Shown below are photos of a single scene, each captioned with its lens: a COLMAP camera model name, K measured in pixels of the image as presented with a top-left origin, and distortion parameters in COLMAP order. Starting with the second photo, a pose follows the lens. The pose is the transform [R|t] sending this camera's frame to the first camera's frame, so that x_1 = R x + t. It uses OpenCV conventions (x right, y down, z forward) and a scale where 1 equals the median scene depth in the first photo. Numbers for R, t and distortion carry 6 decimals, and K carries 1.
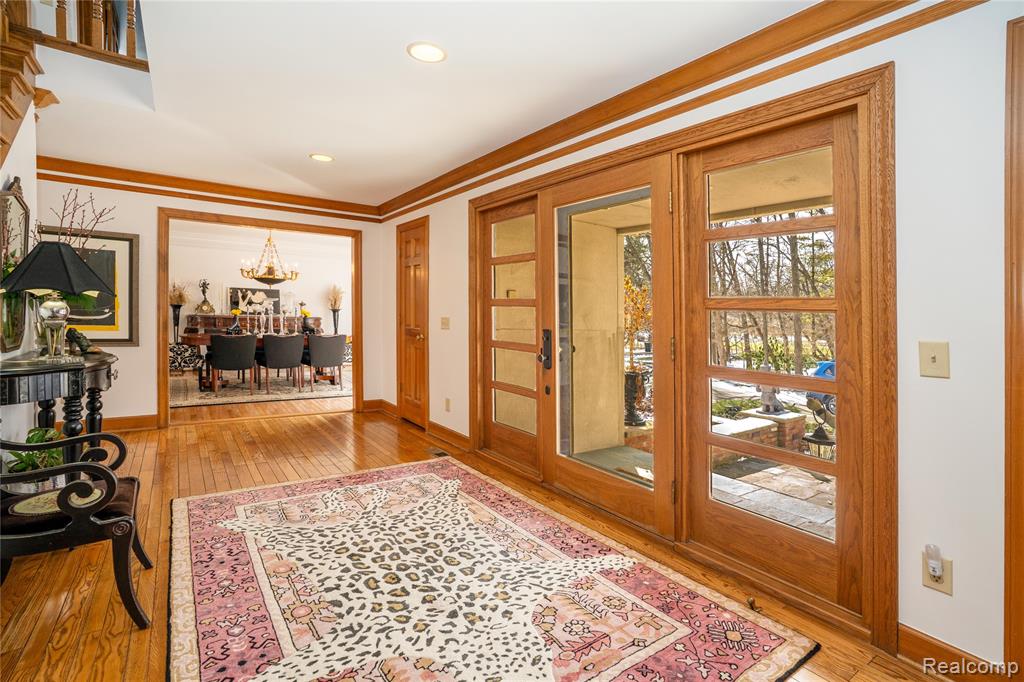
lens RADIAL K [[488.3, 0, 529.0], [0, 488.3, 308.6], [0, 0, 1]] dist [-0.047019, 0.013201]
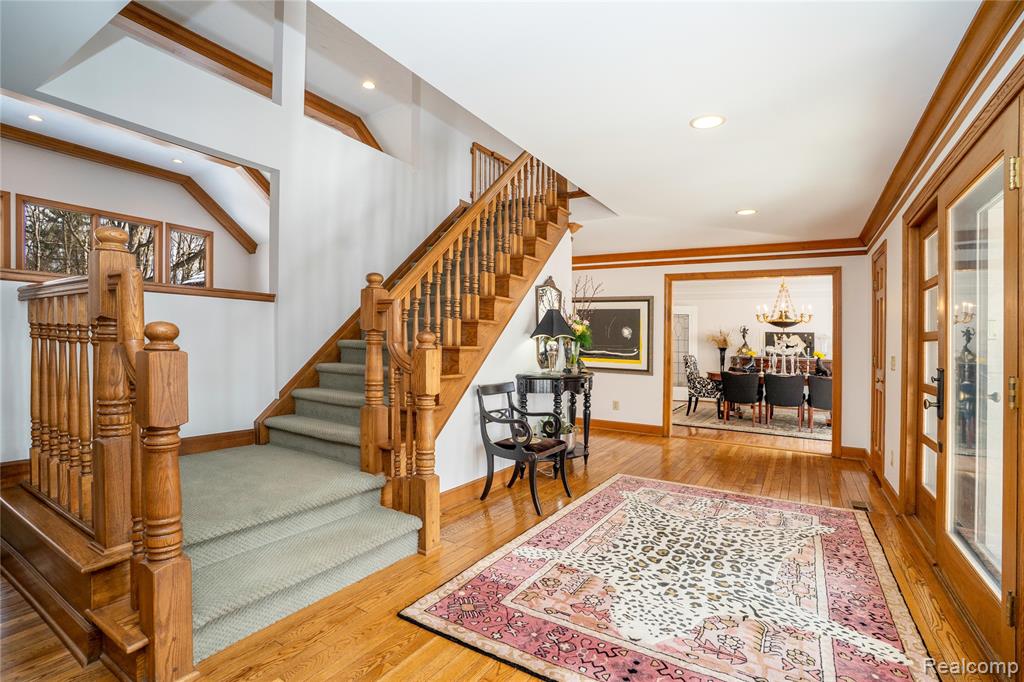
lens RADIAL K [[488.3, 0, 512.7], [0, 488.3, 347.1], [0, 0, 1]] dist [-0.047019, 0.013201]
pose [[0.390030, -0.009996, -0.920748, 0.617980], [-0.005093, 0.999902, -0.013013, 0.029315], [0.920788, 0.009765, 0.389941, 0.106707]]
